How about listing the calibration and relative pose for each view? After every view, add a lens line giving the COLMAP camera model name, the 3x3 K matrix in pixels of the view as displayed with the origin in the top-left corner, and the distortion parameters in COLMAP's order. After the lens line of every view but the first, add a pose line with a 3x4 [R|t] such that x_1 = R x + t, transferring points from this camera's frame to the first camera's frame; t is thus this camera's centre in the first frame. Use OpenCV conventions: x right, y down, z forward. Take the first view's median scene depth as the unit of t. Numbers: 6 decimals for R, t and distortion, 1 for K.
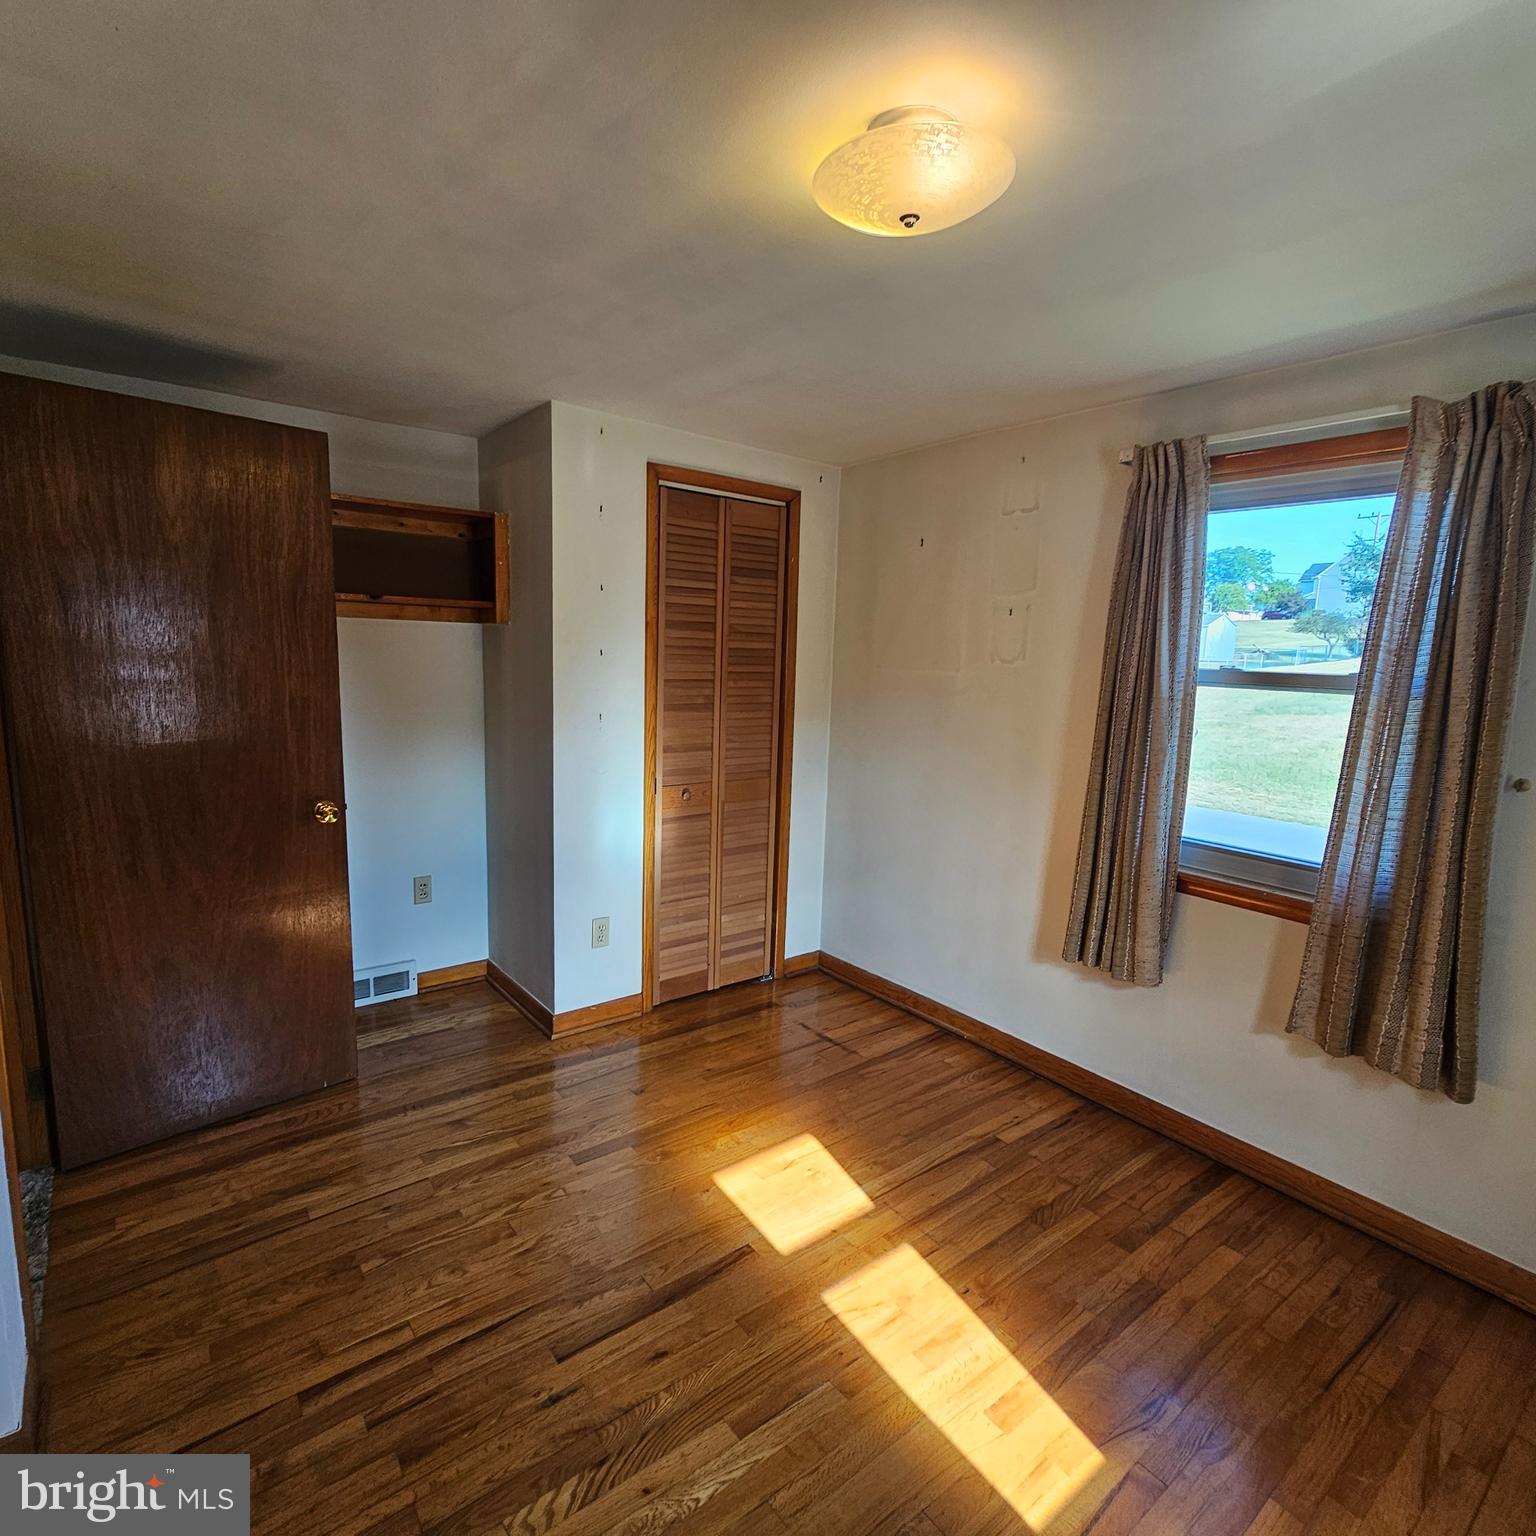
lens RADIAL K [[835.5, 0, 760.5], [0, 835.5, 768.9], [0, 0, 1]] dist [0.008777, -0.003323]
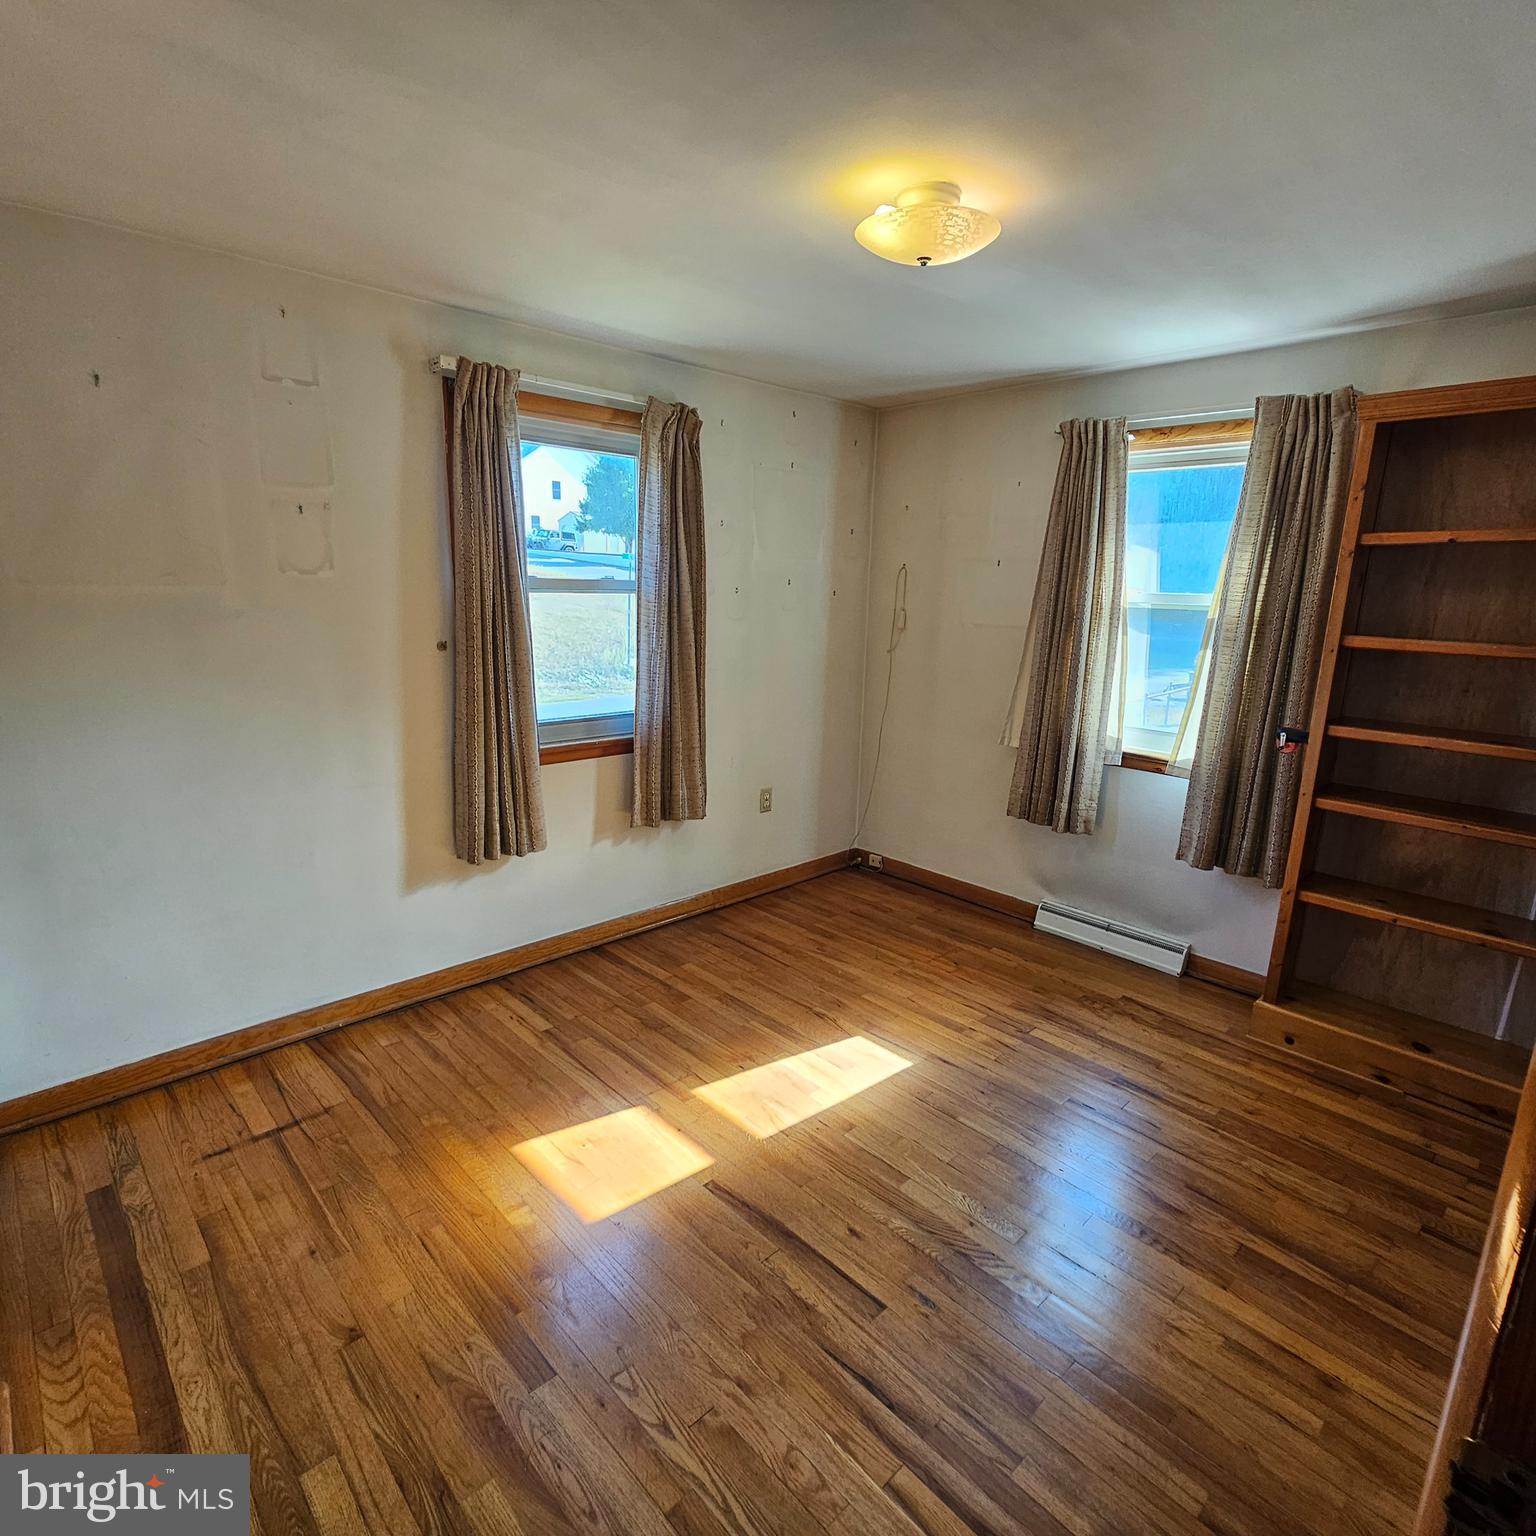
lens RADIAL K [[835.5, 0, 760.8], [0, 835.5, 772.1], [0, 0, 1]] dist [0.008777, -0.003323]
pose [[-0.092069, -0.251636, 0.963433, -0.813714], [0.120074, 0.957676, 0.261607, -0.141717], [-0.988486, 0.139769, -0.057958, 0.885743]]
